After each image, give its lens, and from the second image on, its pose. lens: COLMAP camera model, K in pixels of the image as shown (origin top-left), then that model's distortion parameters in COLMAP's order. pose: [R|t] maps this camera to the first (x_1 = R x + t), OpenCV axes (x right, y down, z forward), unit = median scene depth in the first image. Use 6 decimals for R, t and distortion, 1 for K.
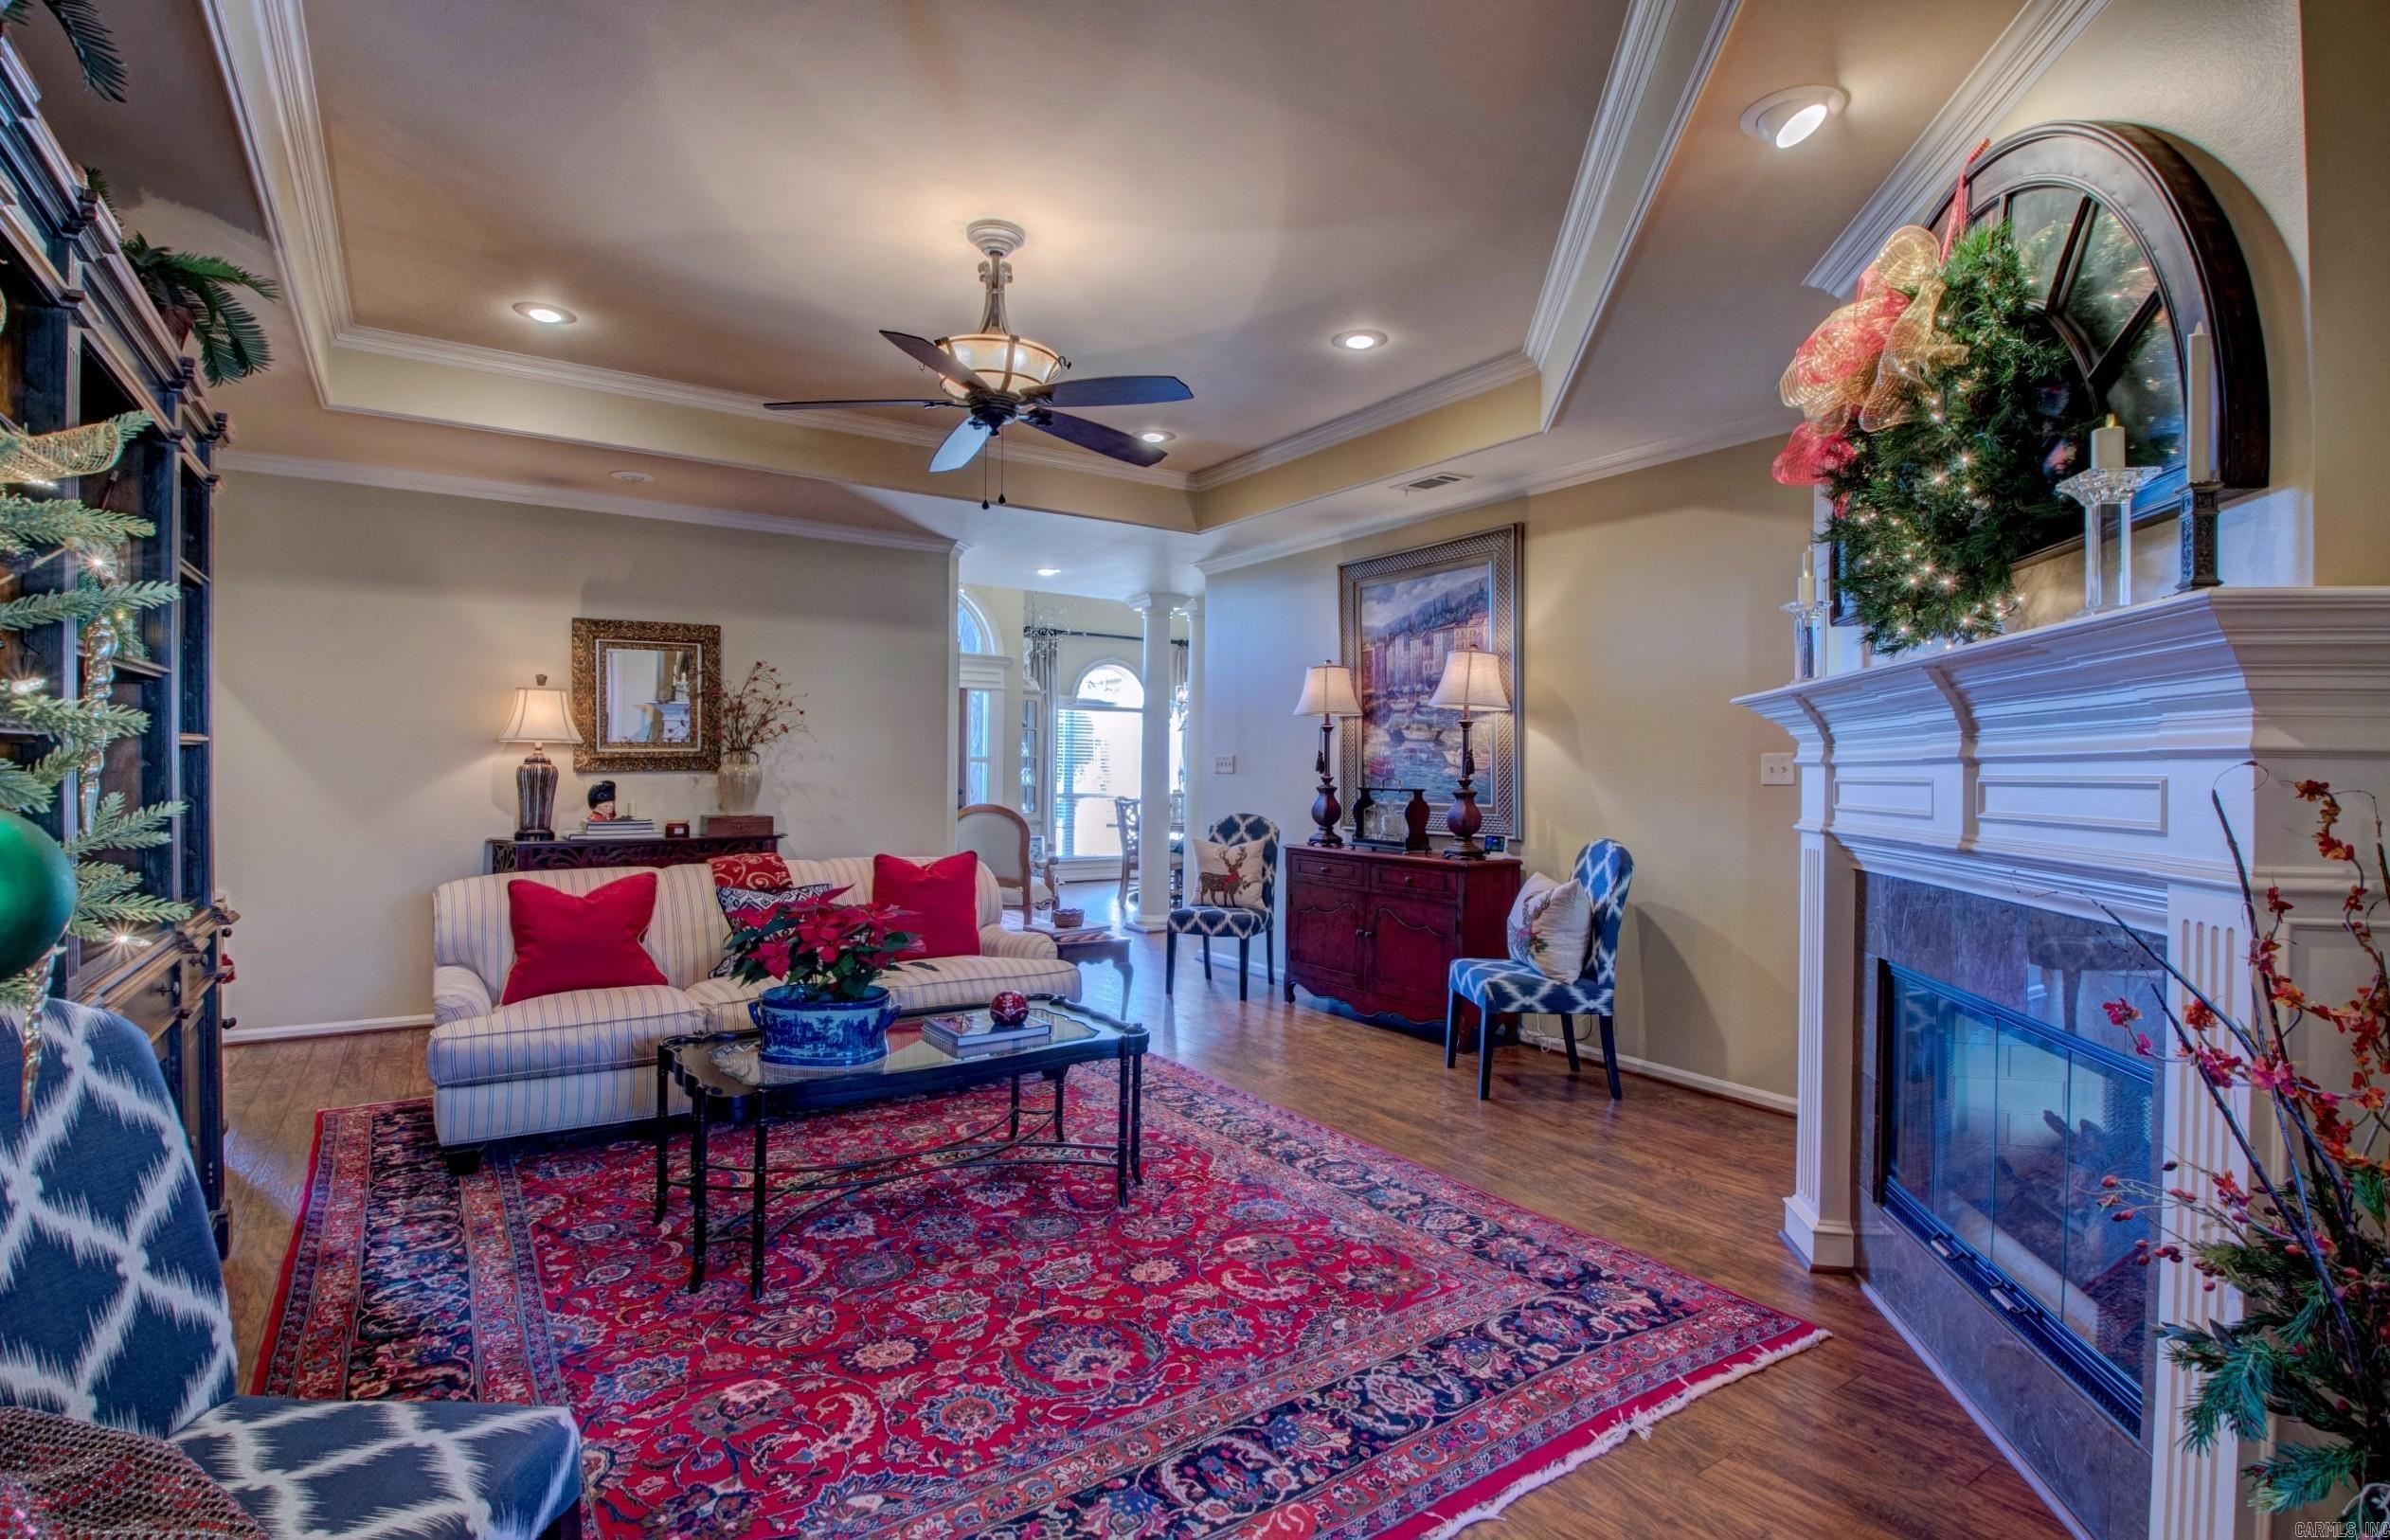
lens RADIAL K [[1125.4, 0, 1195.8], [0, 1125.4, 776.8], [0, 0, 1]] dist [-0.001481, -0.013000]
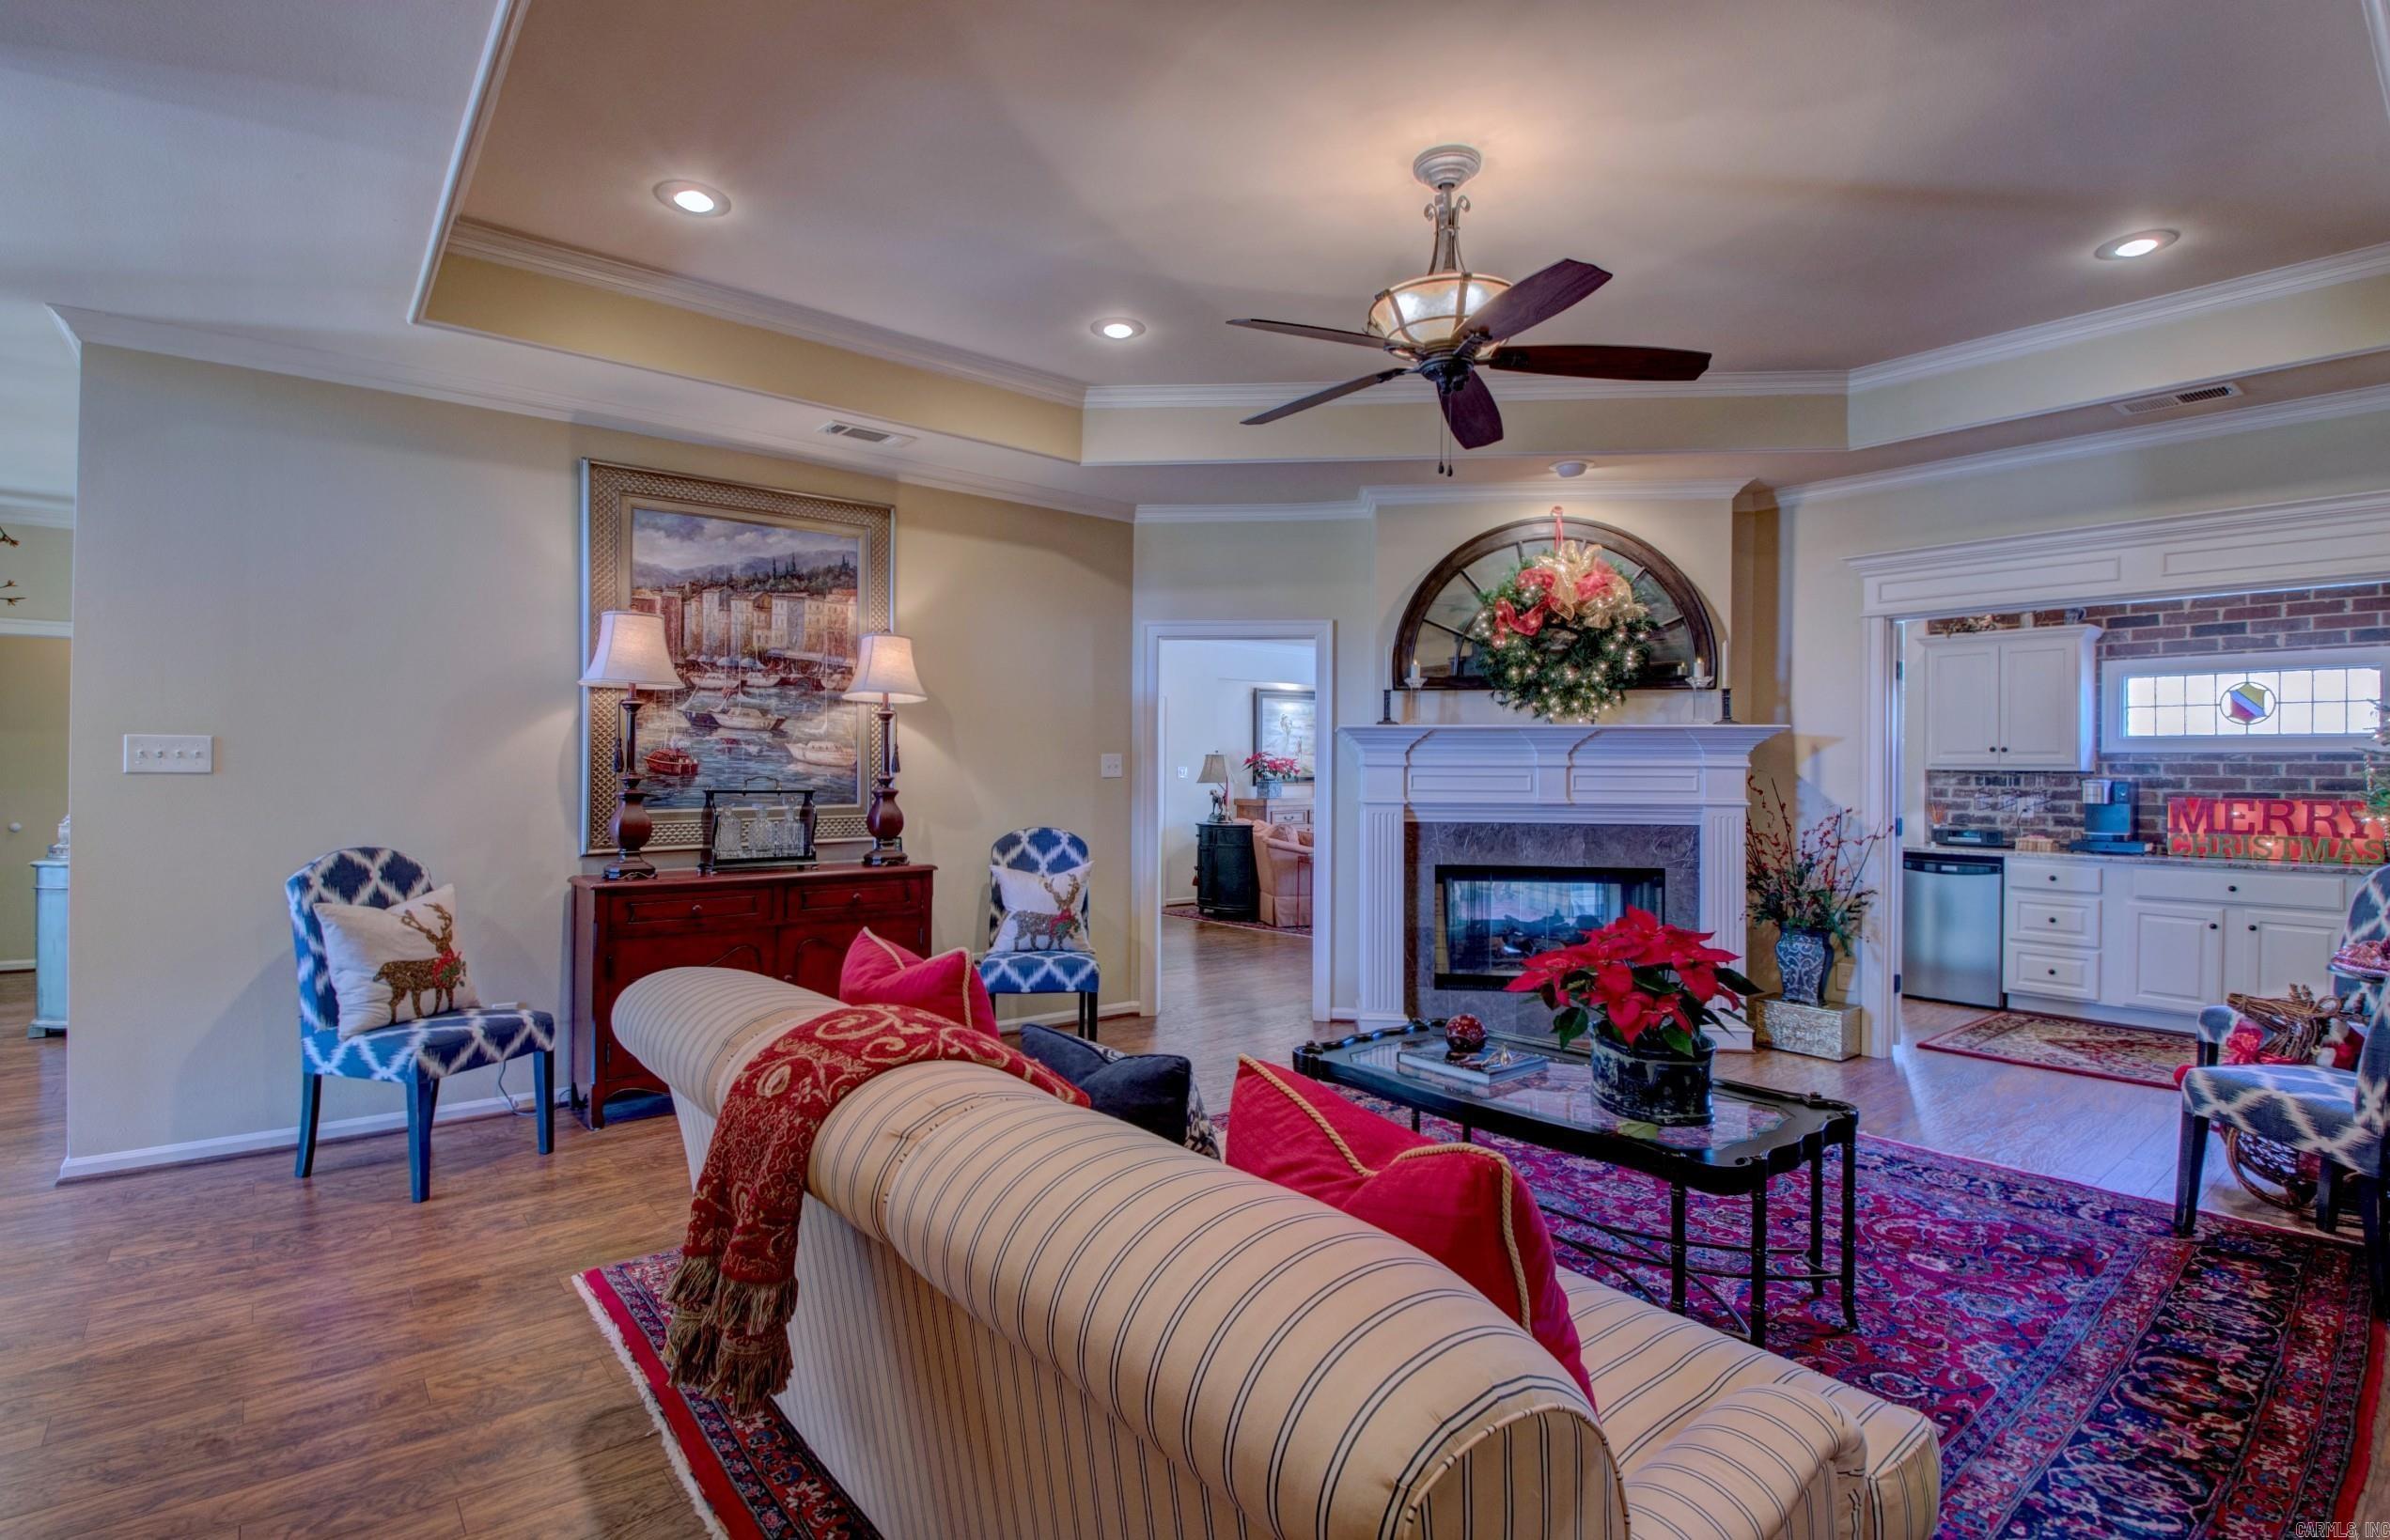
lens RADIAL K [[1125.4, 0, 1205.6], [0, 1125.4, 764.8], [0, 0, 1]] dist [-0.001481, -0.013000]
pose [[-0.091390, -0.003090, 0.995810, -0.676808], [0.001641, 0.999993, 0.003254, -0.010199], [-0.995814, 0.001932, -0.091384, 0.824823]]
